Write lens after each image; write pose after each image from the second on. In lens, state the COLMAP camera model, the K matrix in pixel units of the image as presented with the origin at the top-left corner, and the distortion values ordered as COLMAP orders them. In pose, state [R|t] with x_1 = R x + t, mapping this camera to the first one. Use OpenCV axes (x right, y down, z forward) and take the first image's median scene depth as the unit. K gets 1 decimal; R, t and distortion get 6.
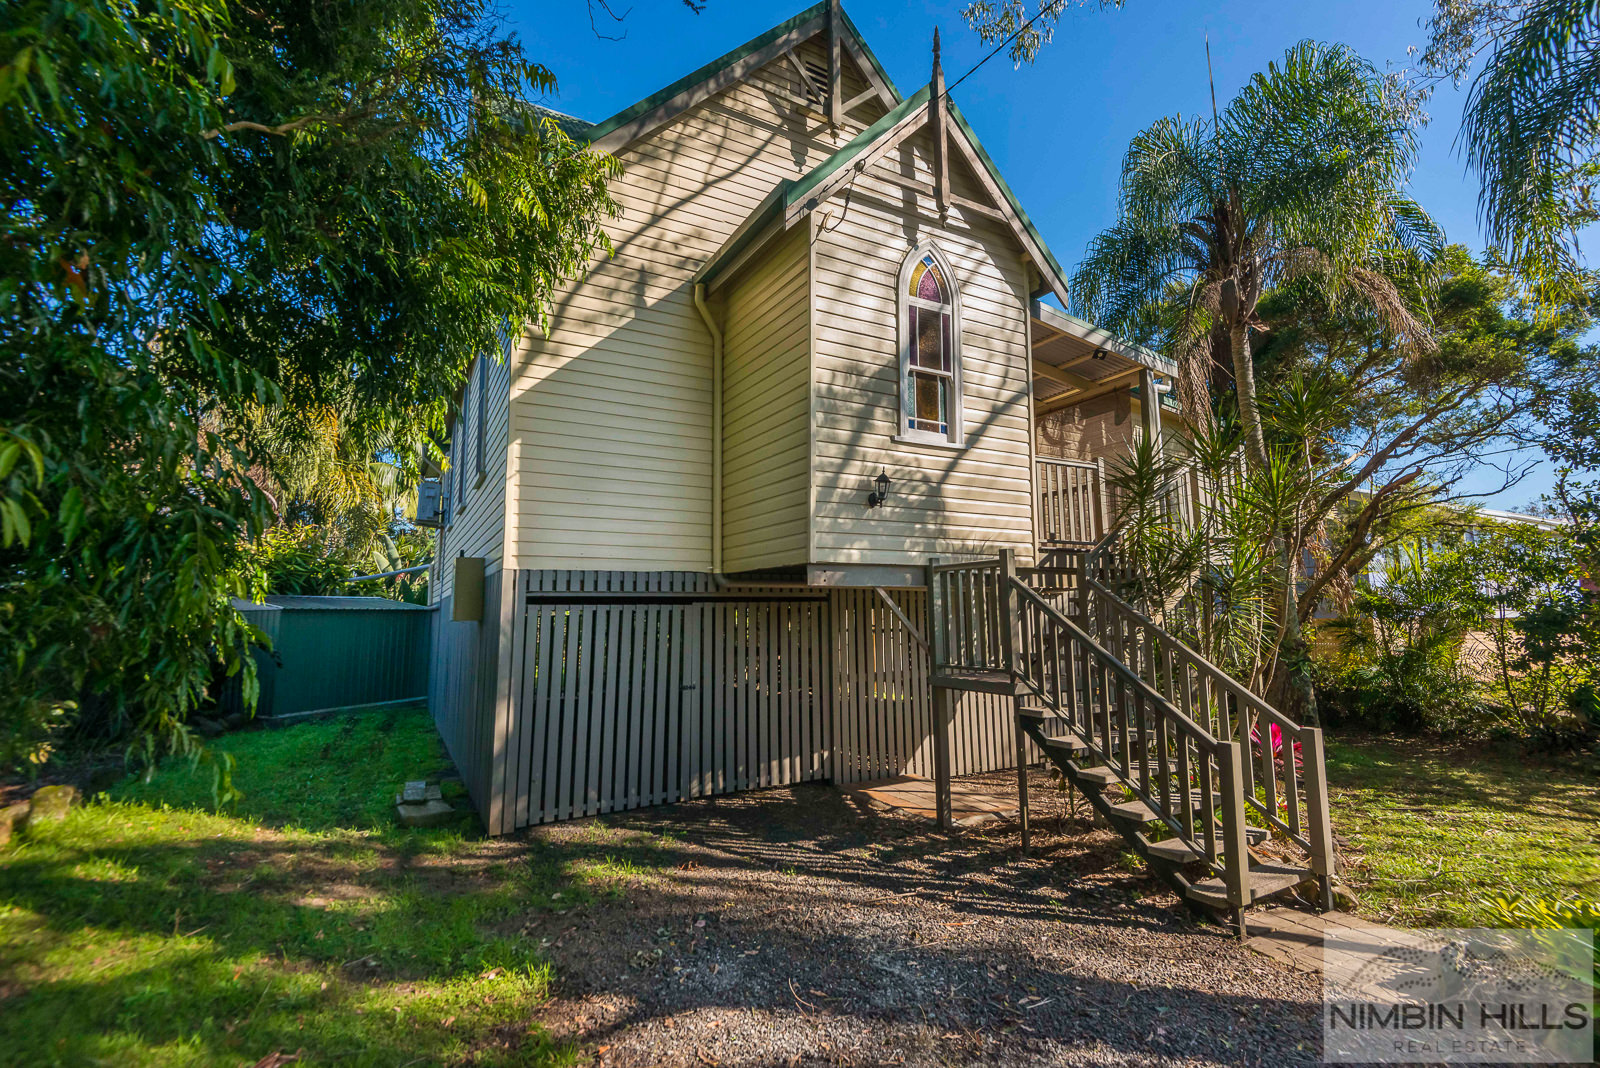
lens RADIAL K [[721.3, 0, 810.0], [0, 721.3, 525.2], [0, 0, 1]] dist [-0.000085, -0.000246]
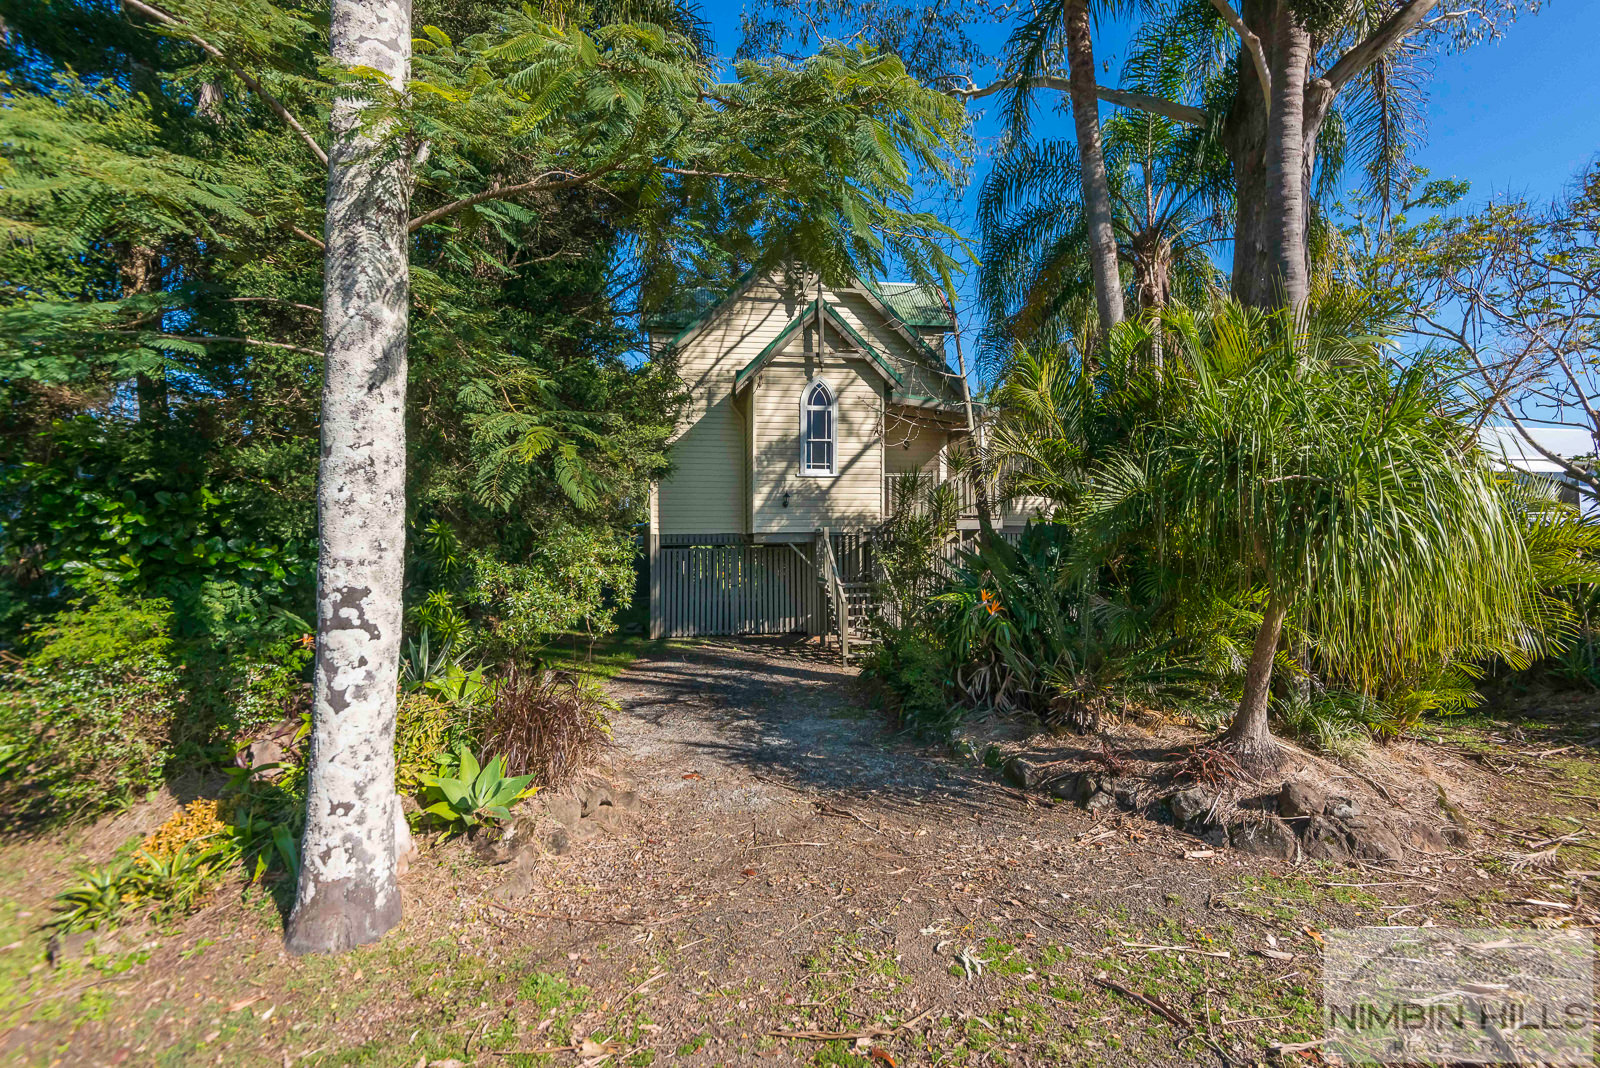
lens RADIAL K [[721.3, 0, 810.0], [0, 721.3, 525.2], [0, 0, 1]] dist [-0.000085, -0.000246]
pose [[0.927522, -0.004038, -0.373747, 0.860329], [0.041029, 0.994999, 0.091073, -0.147263], [0.371510, -0.099807, 0.923048, -0.911208]]
